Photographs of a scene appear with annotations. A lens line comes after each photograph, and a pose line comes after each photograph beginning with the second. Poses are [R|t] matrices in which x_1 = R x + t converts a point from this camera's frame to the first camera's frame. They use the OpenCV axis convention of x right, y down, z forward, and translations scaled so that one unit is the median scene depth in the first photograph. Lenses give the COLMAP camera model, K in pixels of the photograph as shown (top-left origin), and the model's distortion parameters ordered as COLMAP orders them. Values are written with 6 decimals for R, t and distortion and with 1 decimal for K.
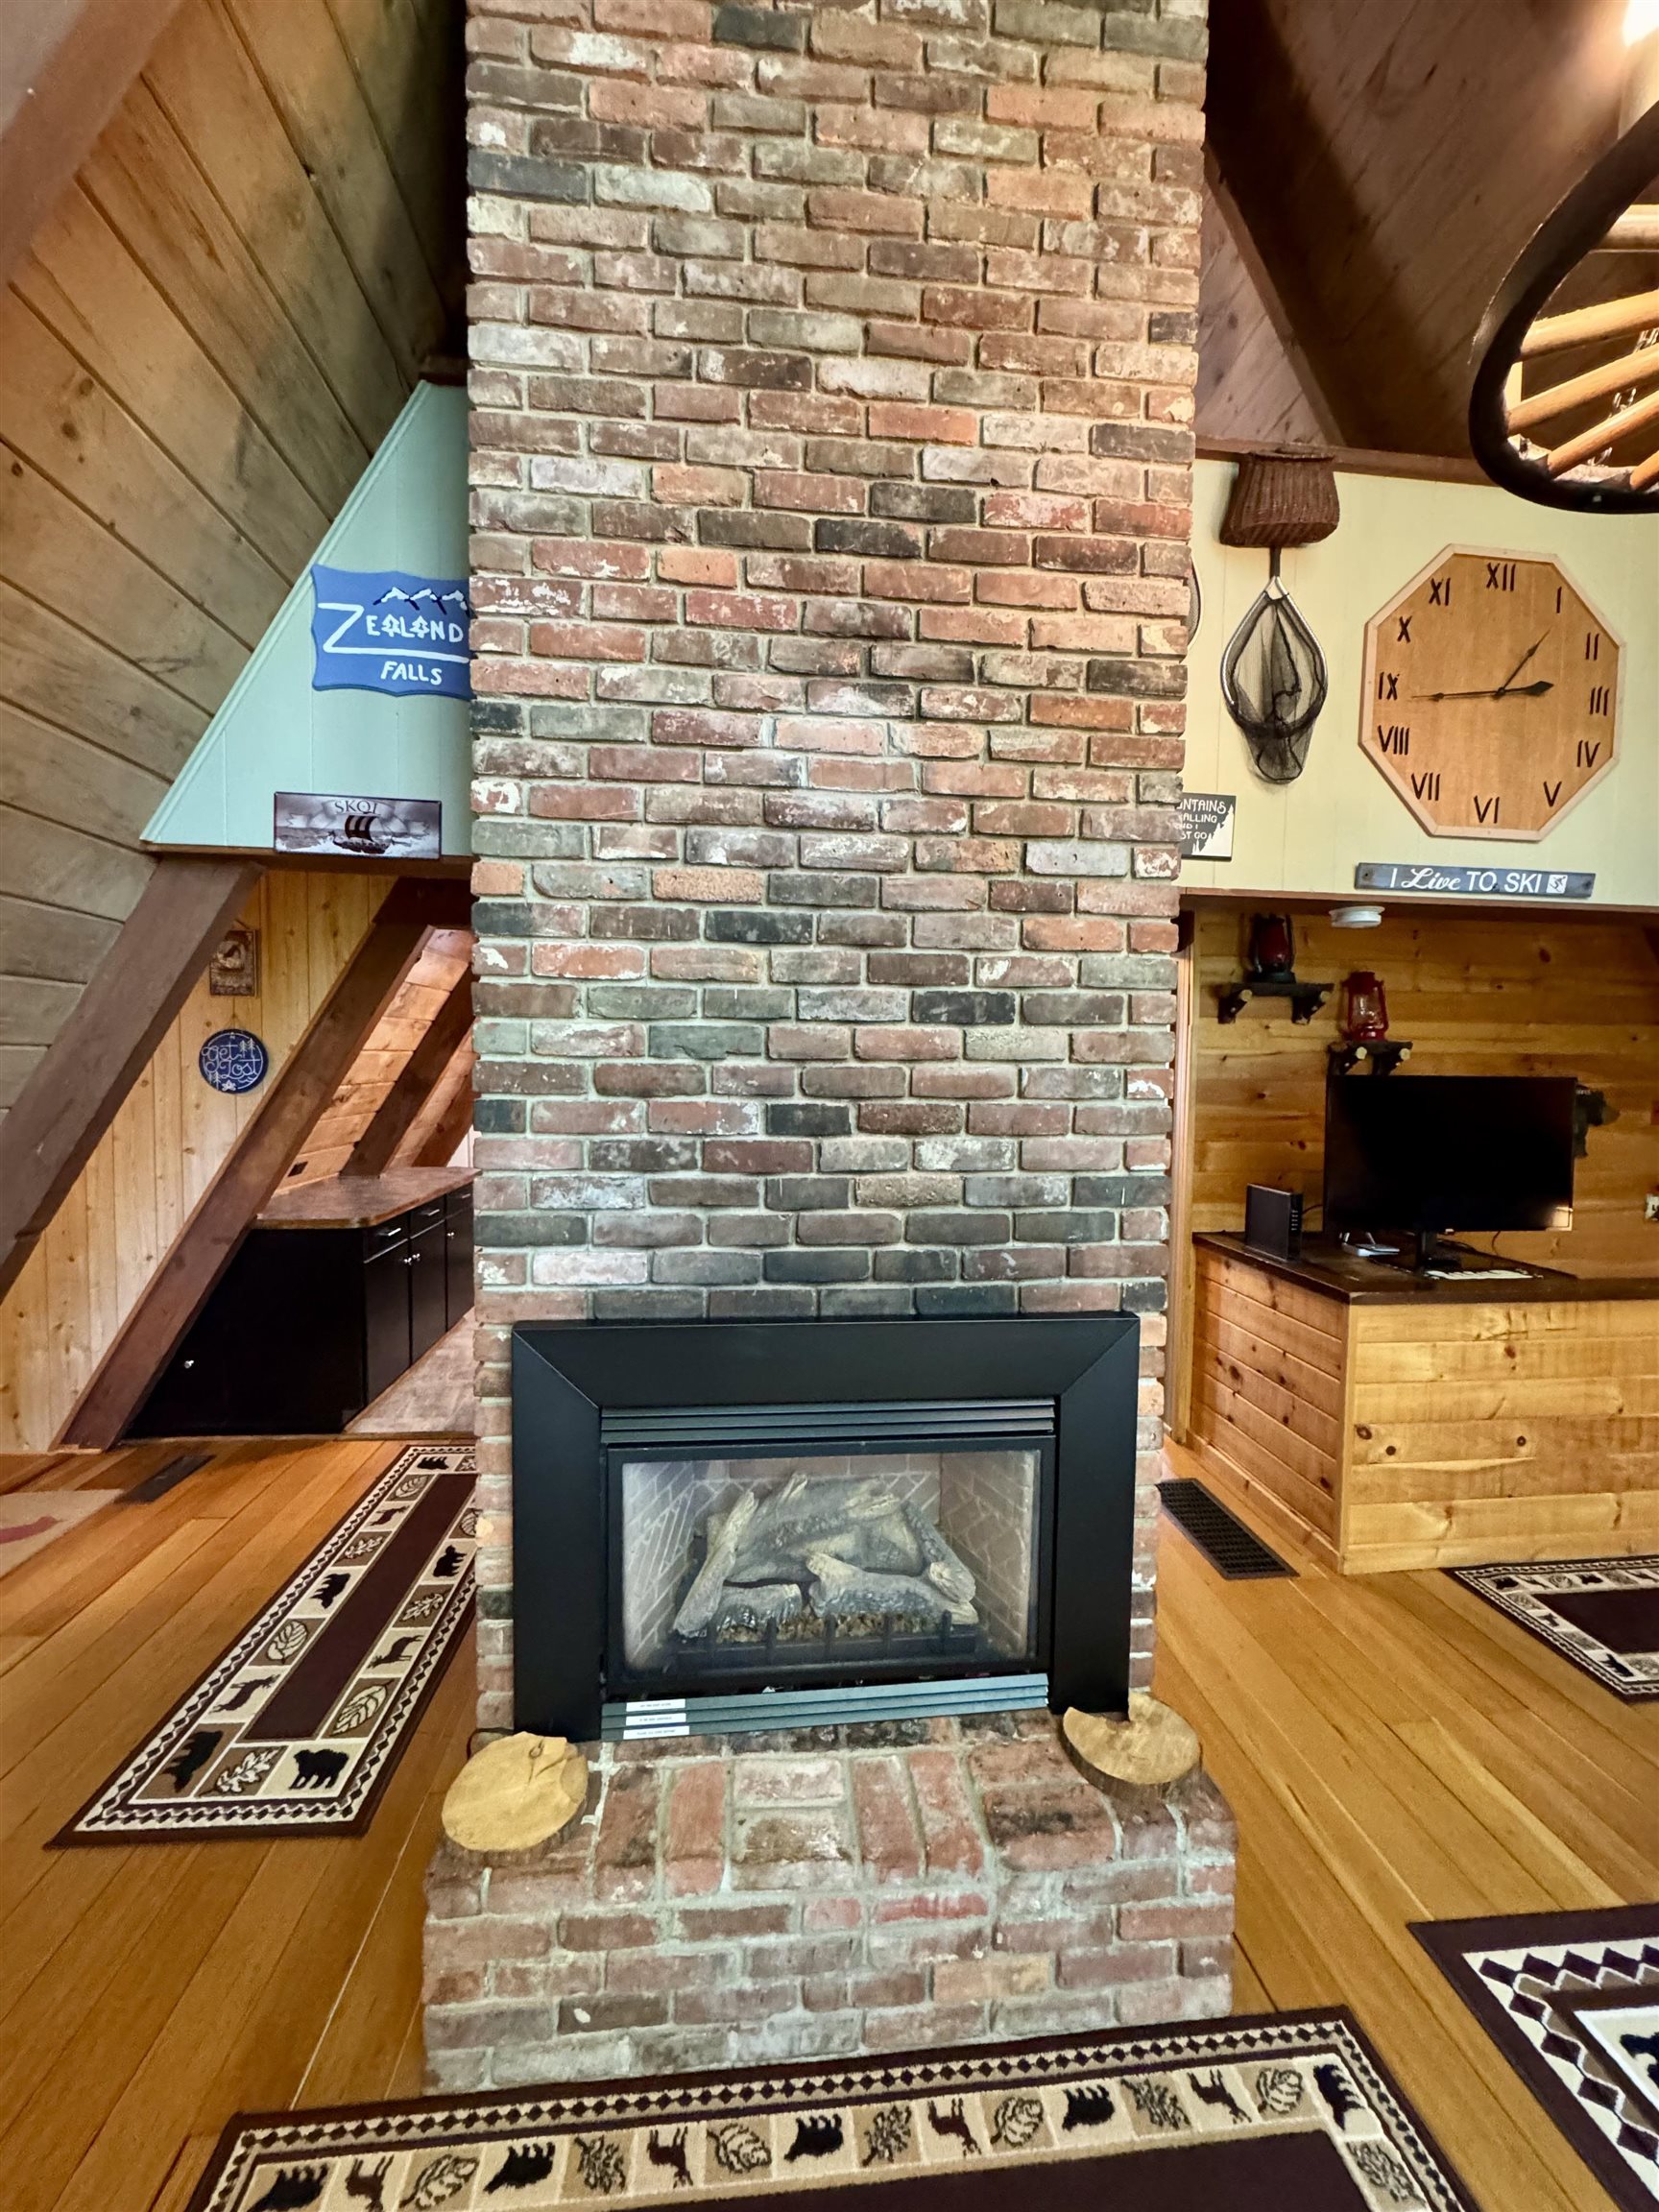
lens RADIAL K [[879.1, 0, 835.6], [0, 879.1, 1098.3], [0, 0, 1]] dist [-0.002416, 0.000808]
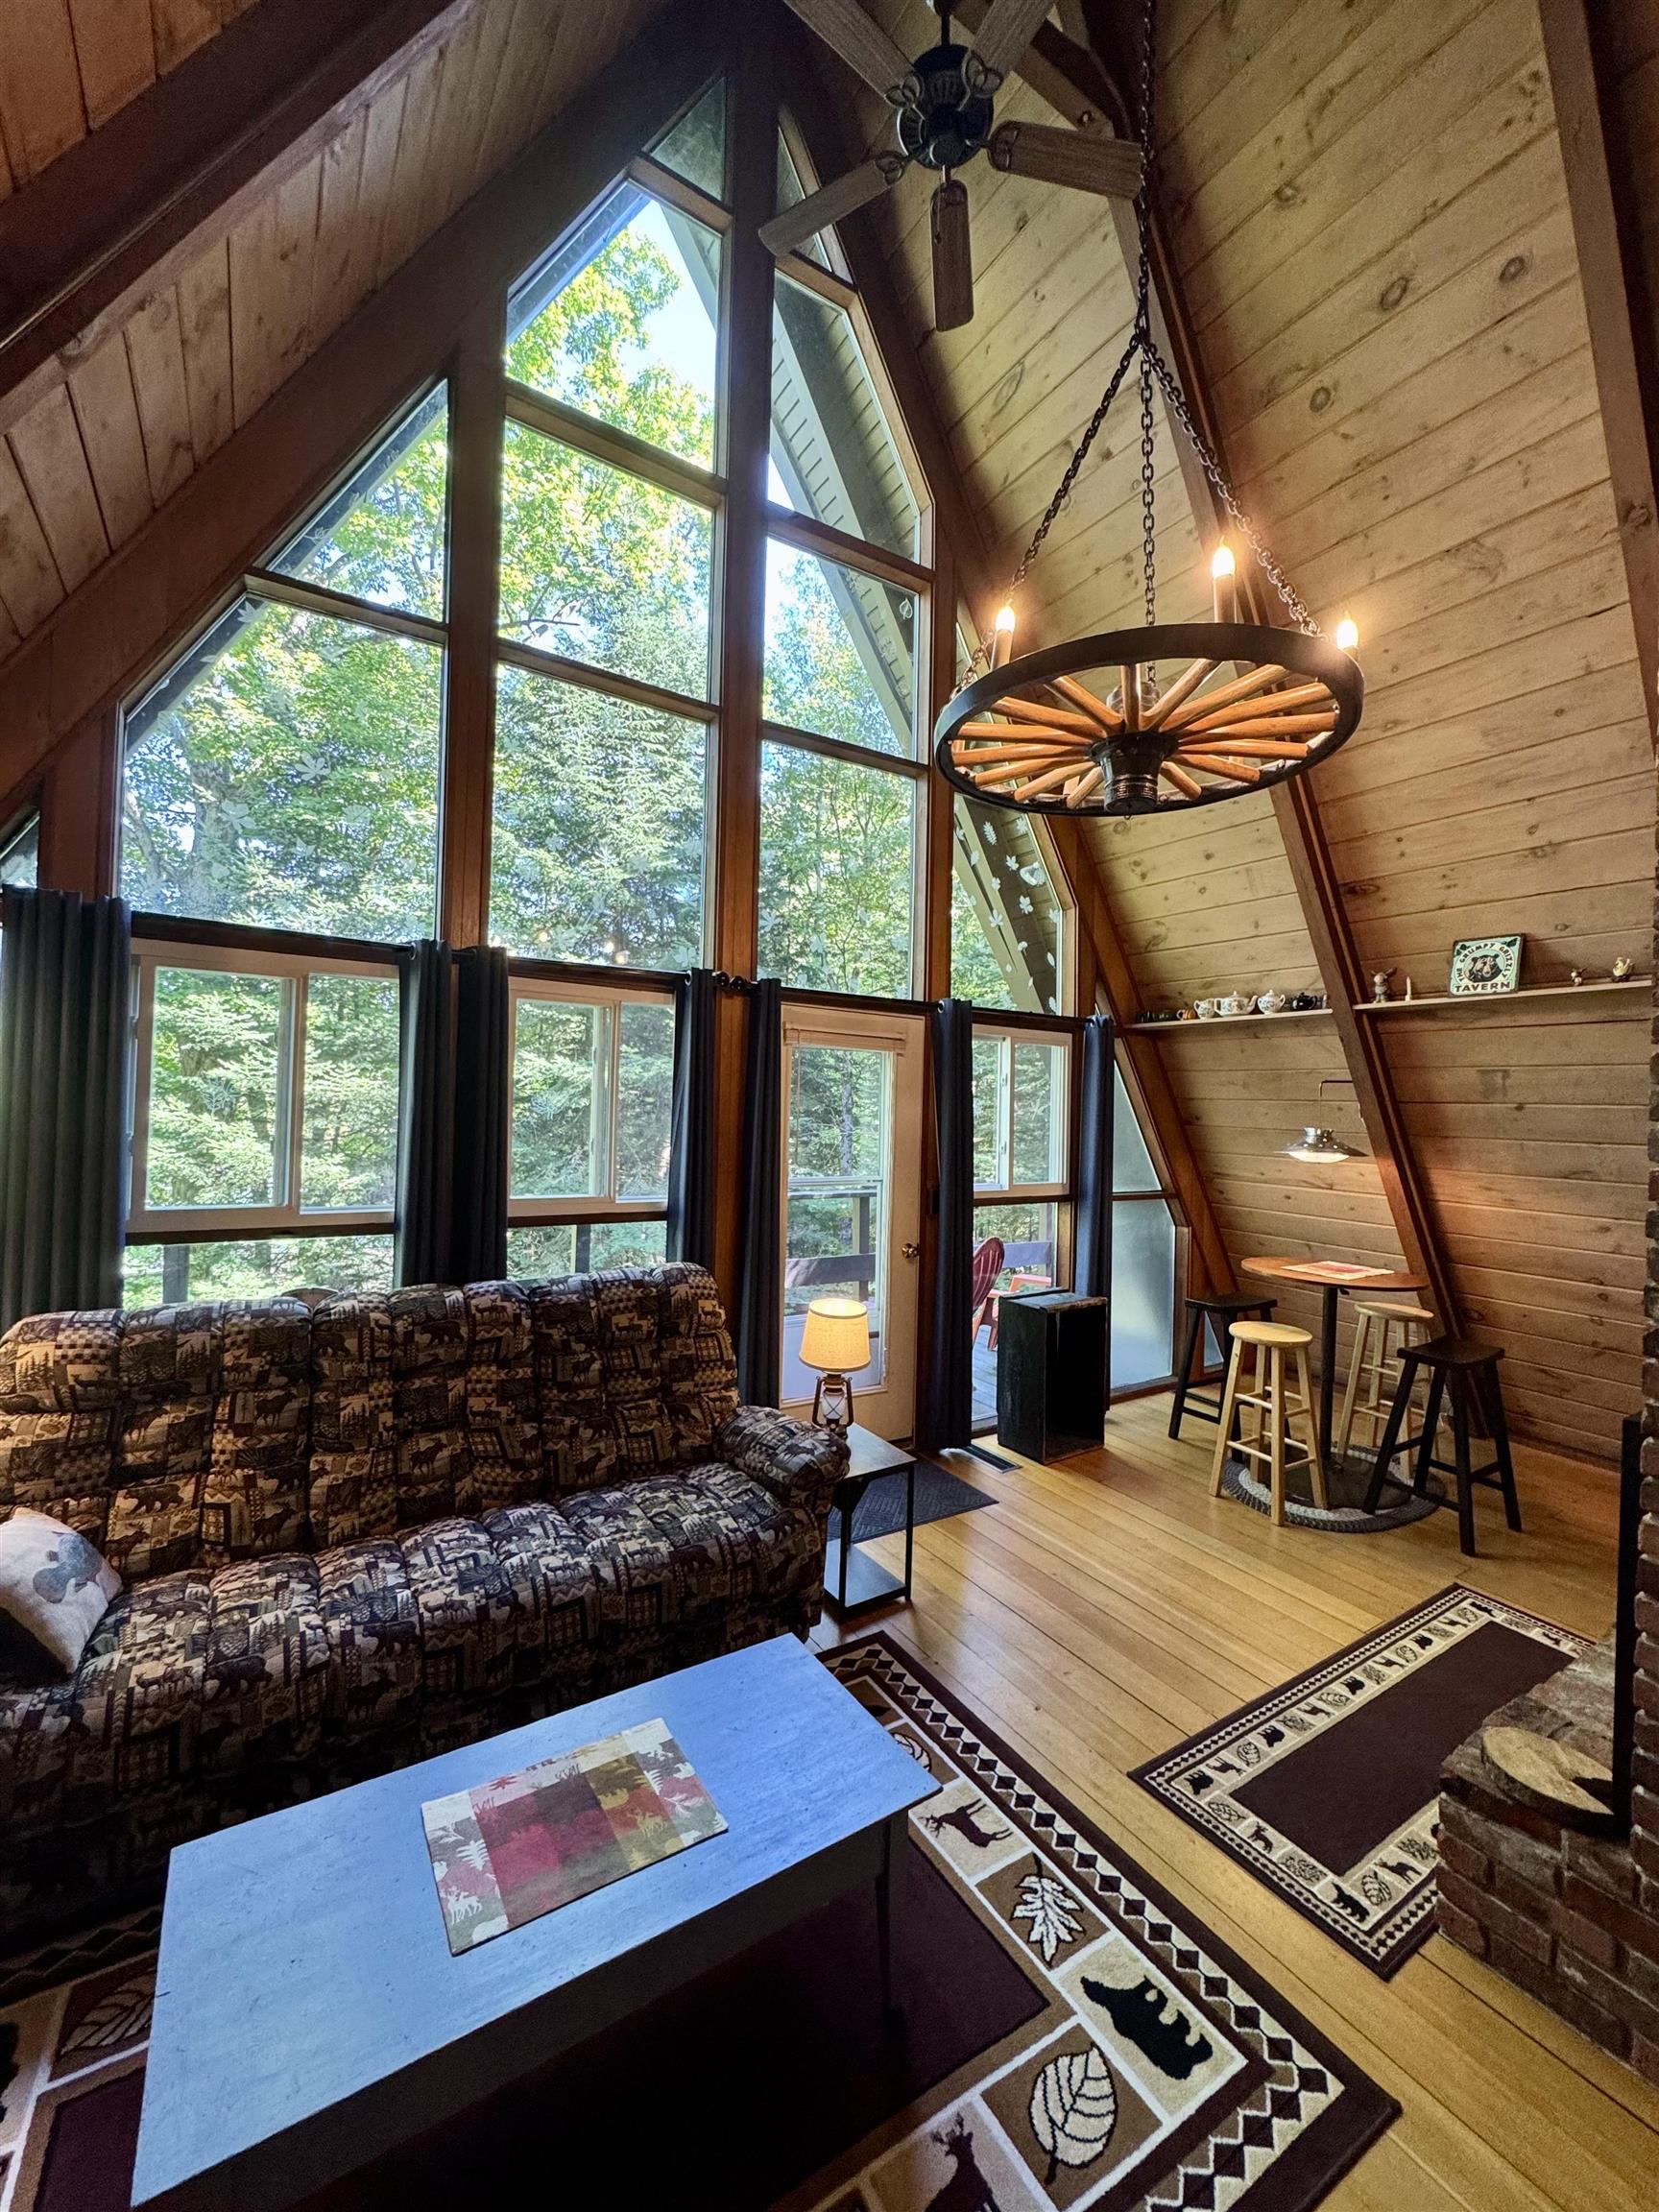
lens RADIAL K [[879.1, 0, 831.0], [0, 879.1, 1101.2], [0, 0, 1]] dist [-0.002416, 0.000808]
pose [[-0.891785, -0.046950, -0.450017, 1.057099], [-0.066043, 0.997457, 0.026811, -0.050913], [0.447614, 0.053630, -0.892617, 0.964730]]
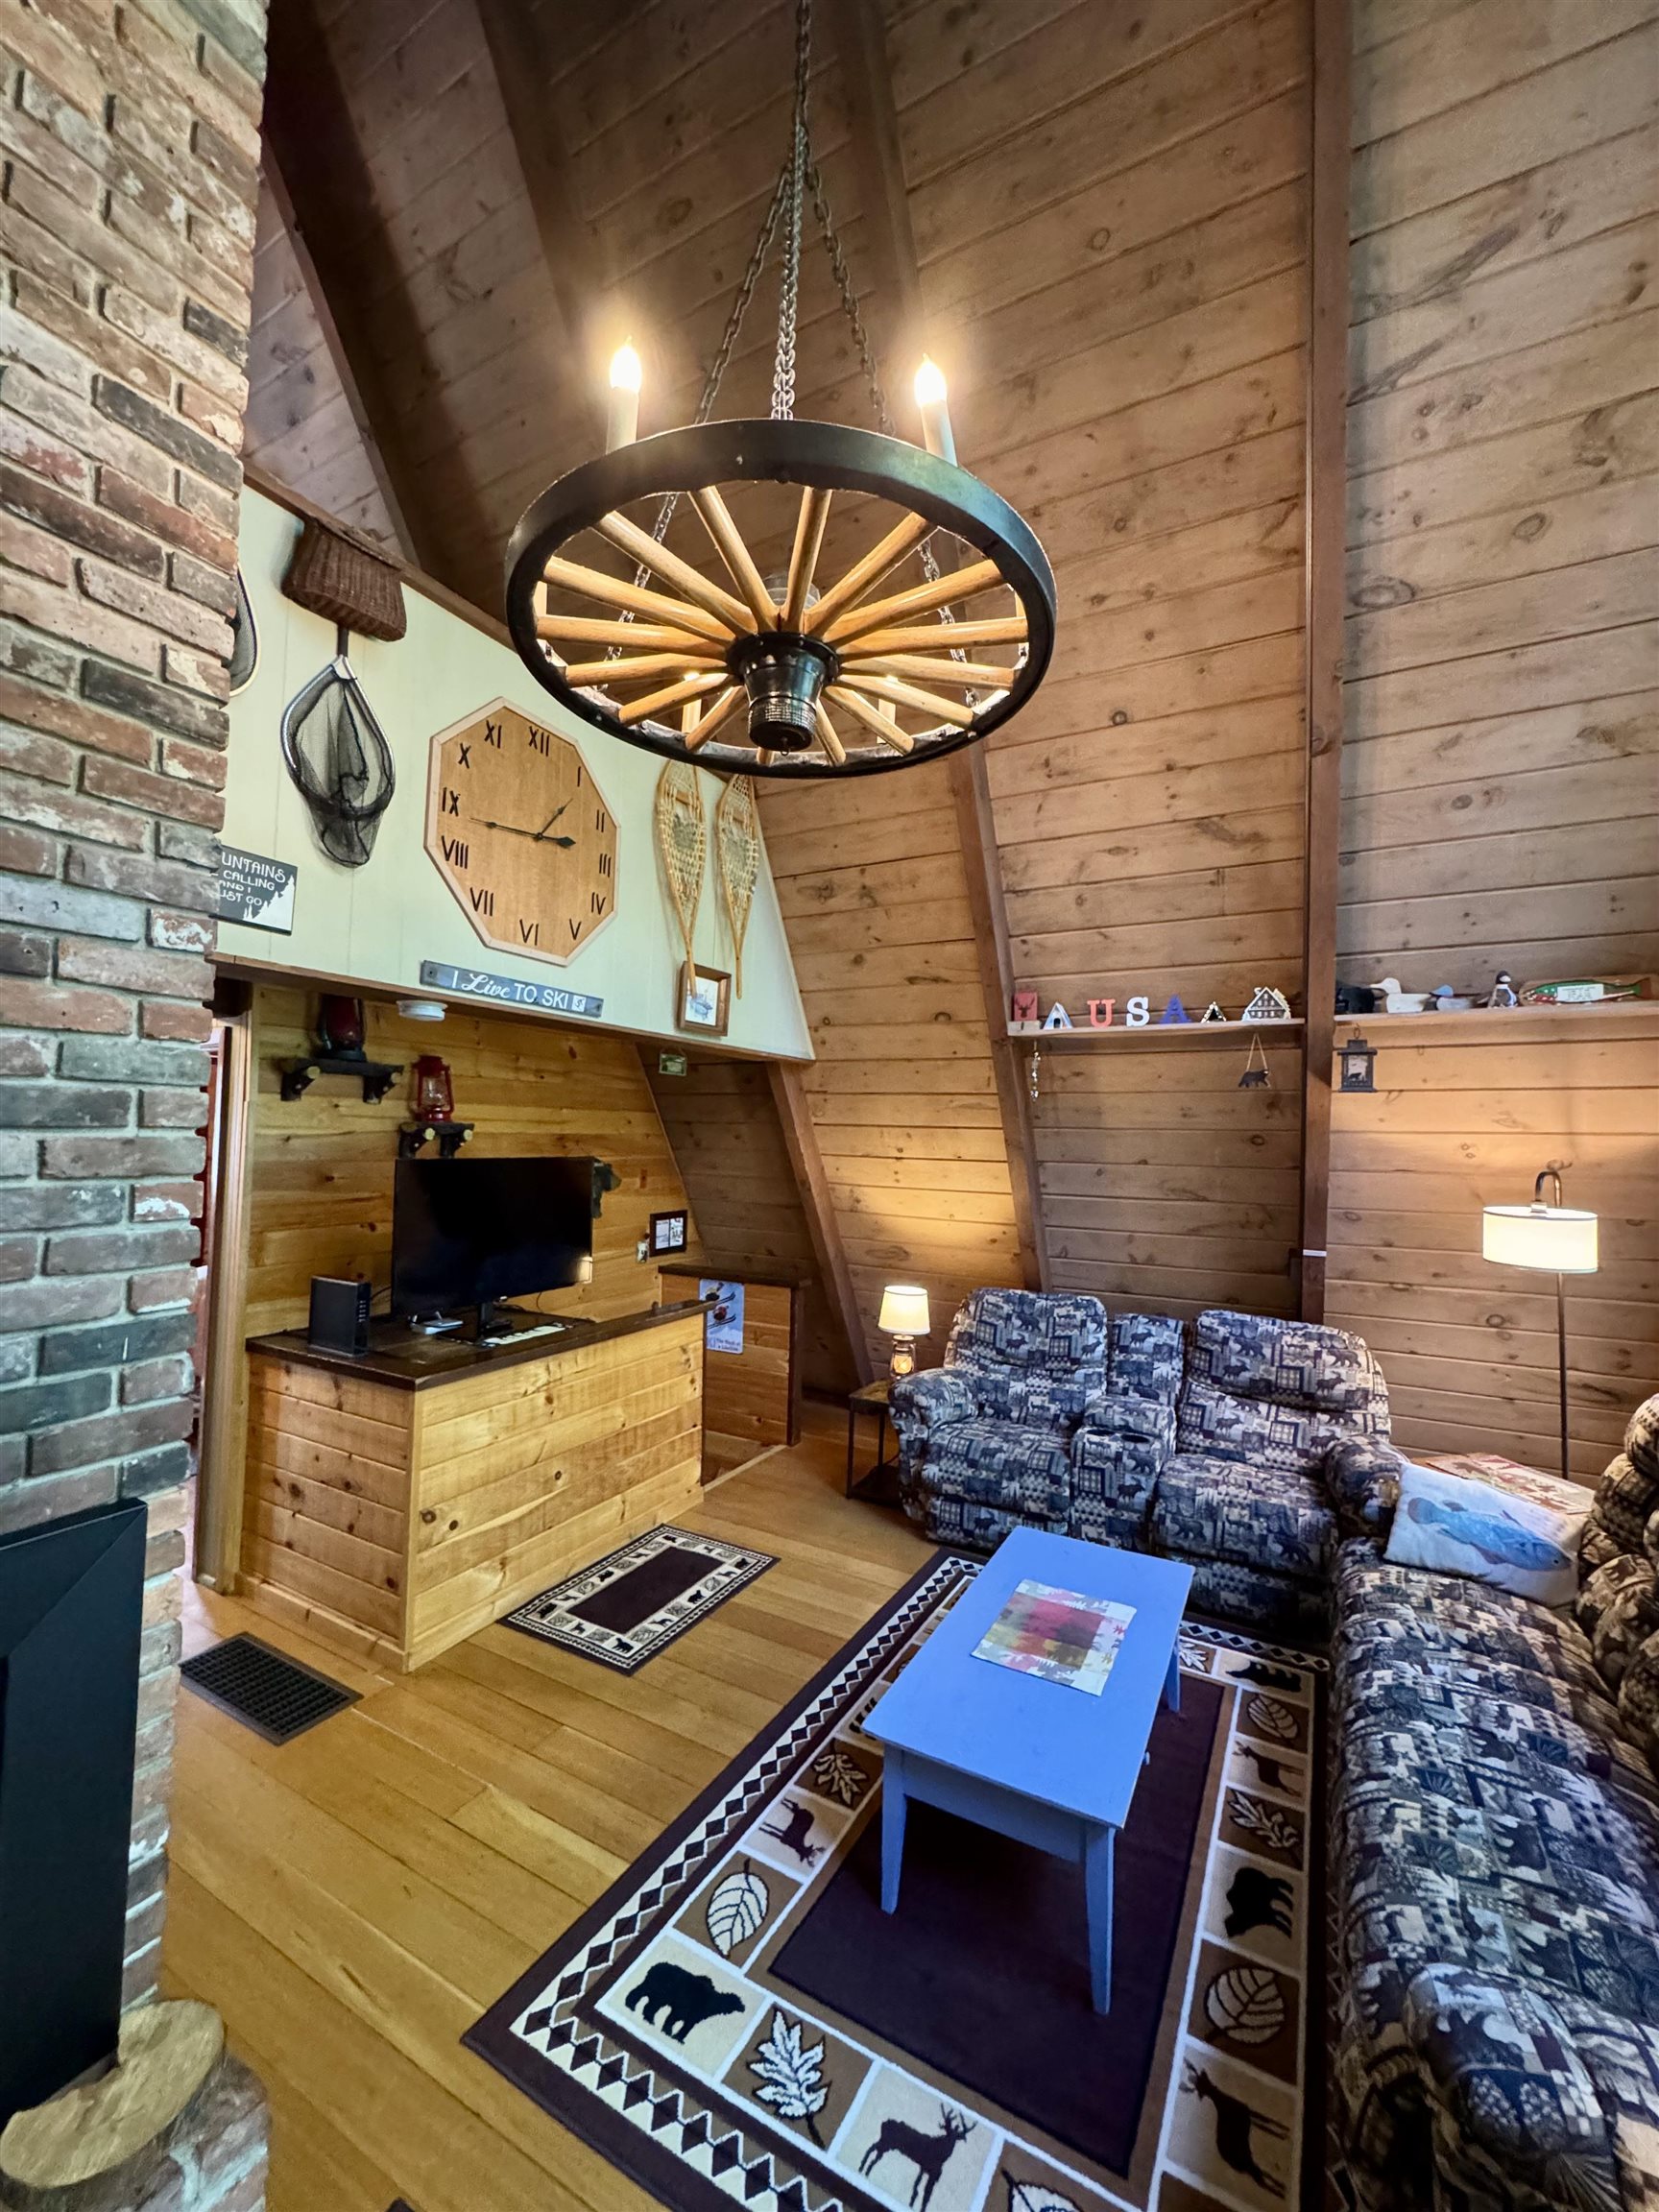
lens RADIAL K [[879.1, 0, 834.3], [0, 879.1, 1104.2], [0, 0, 1]] dist [-0.002416, 0.000808]
pose [[0.569950, 0.031605, 0.821071, 0.028455], [0.022236, 0.998301, -0.053862, -0.033830], [-0.821378, 0.048956, 0.568279, 0.024036]]
